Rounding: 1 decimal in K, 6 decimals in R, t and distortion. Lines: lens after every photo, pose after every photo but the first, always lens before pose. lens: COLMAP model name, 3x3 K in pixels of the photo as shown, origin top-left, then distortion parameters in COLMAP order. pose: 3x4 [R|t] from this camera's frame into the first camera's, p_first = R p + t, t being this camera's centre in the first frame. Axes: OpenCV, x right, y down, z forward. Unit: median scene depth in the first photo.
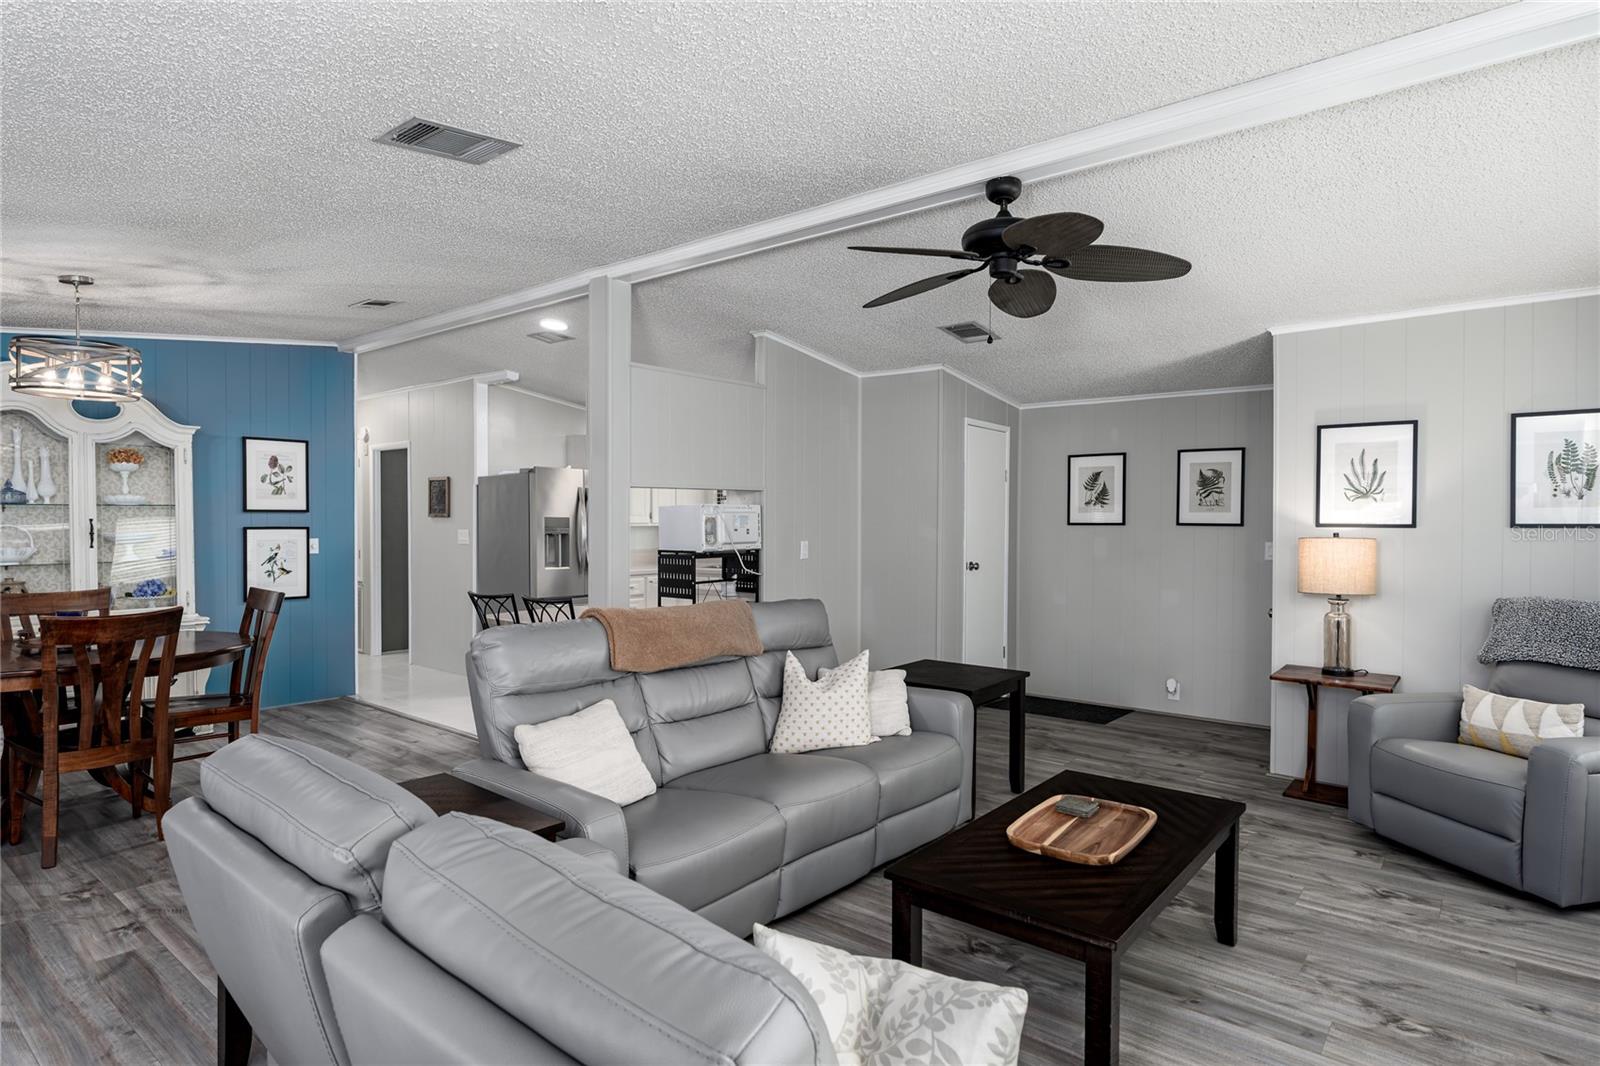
lens RADIAL K [[862.2, 0, 793.6], [0, 862.2, 536.2], [0, 0, 1]] dist [0.004439, 0.000545]
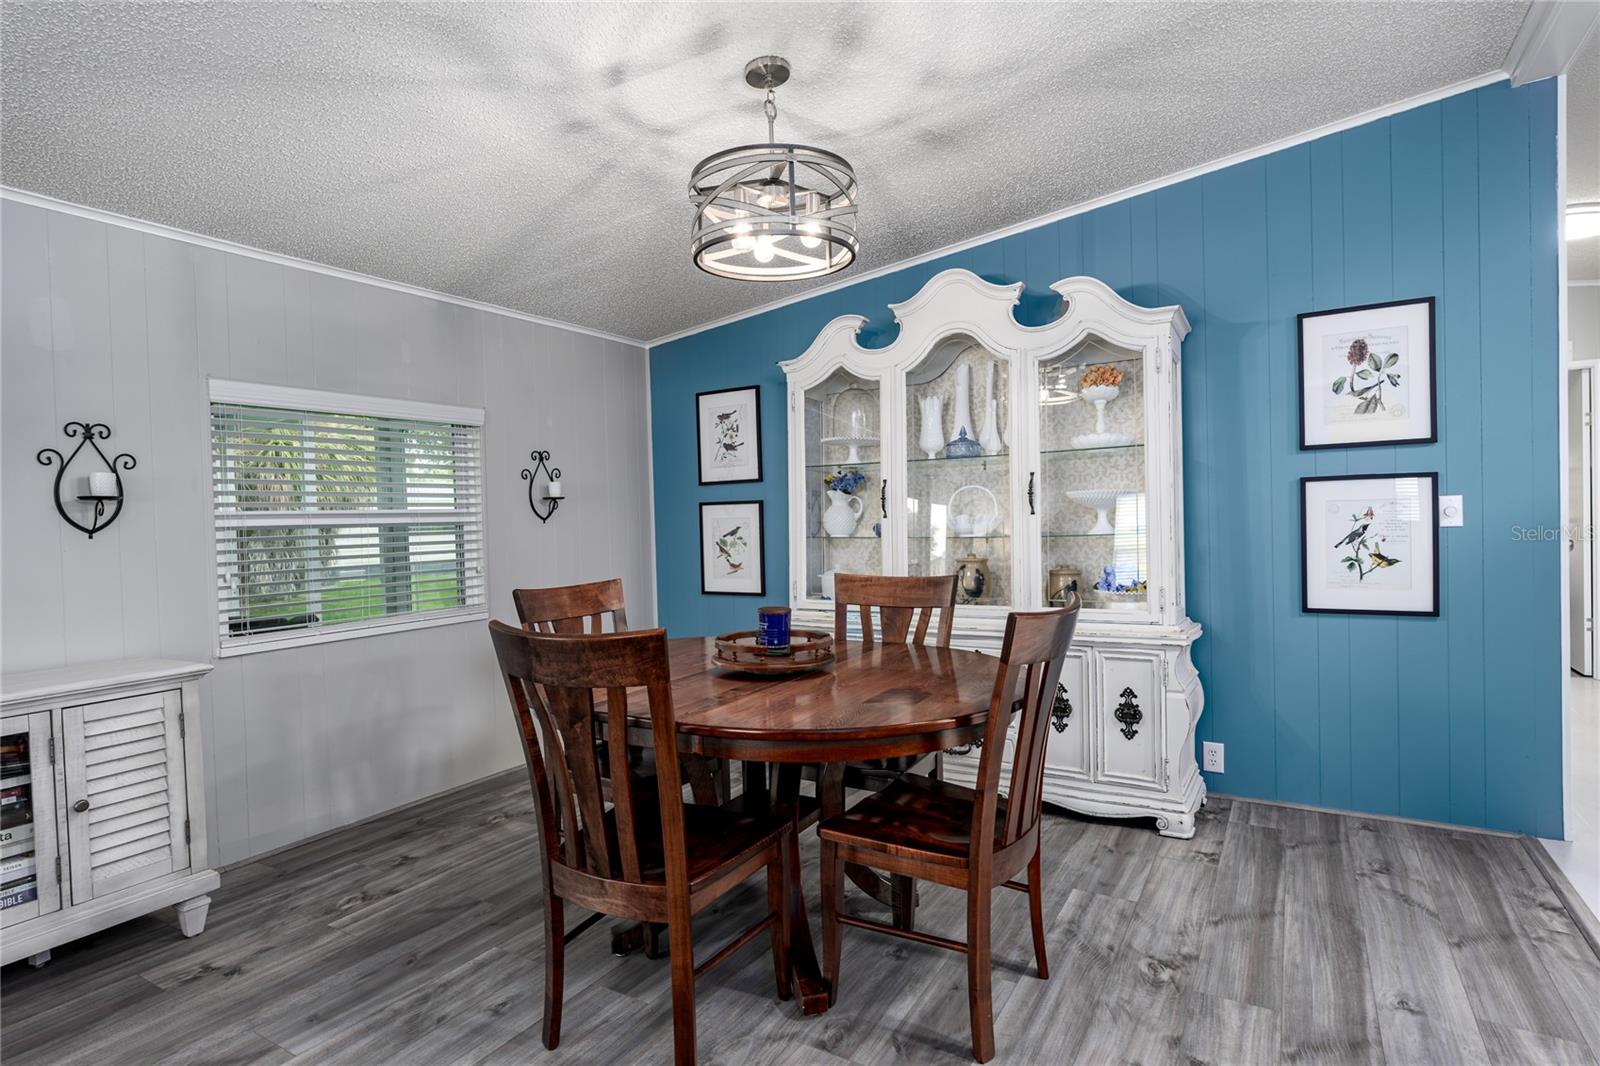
lens RADIAL K [[833.1, 0, 781.4], [0, 833.1, 533.8], [0, 0, 1]] dist [0.005697, -0.000719]
pose [[0.147967, 0.012699, -0.988911, -0.179808], [0.009391, 0.999854, 0.014245, 0.017476], [0.988948, -0.011395, 0.147826, 0.694130]]
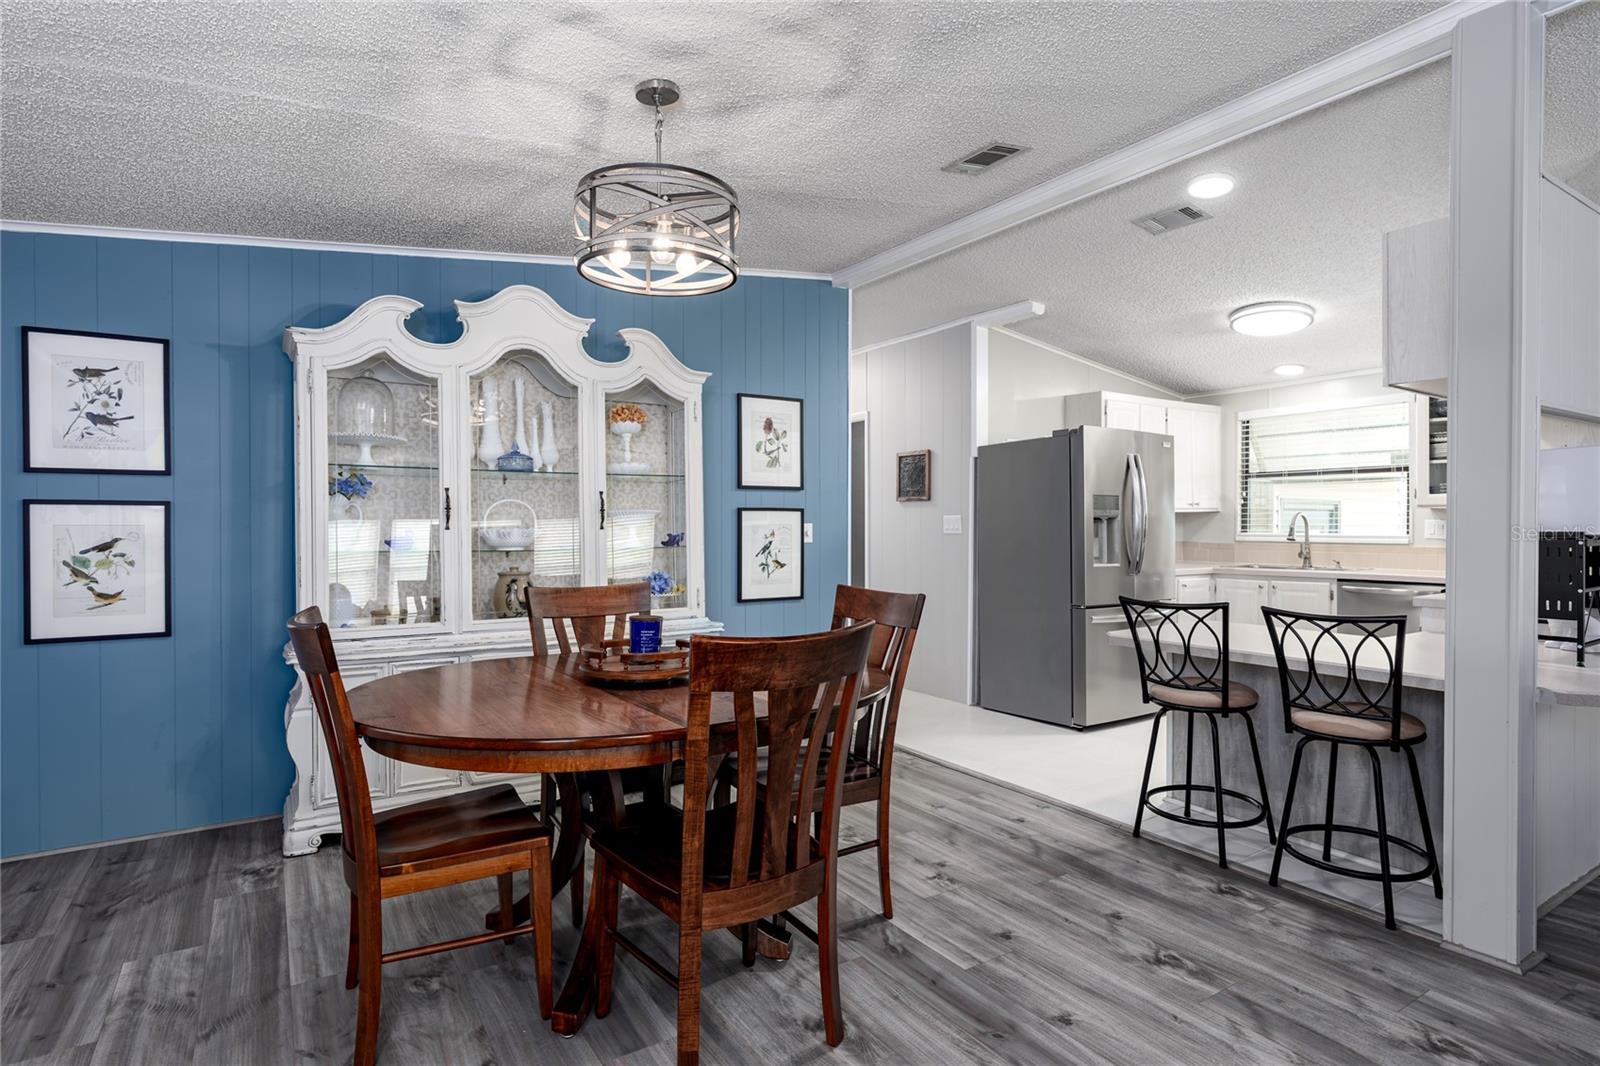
lens RADIAL K [[832.6, 0, 821.1], [0, 832.6, 533.9], [0, 0, 1]] dist [-0.012495, -0.000184]
pose [[0.959062, 0.000403, -0.283197, -0.410795], [-0.002635, 0.999968, -0.007501, 0.022398], [0.283185, 0.007940, 0.959033, 0.343440]]
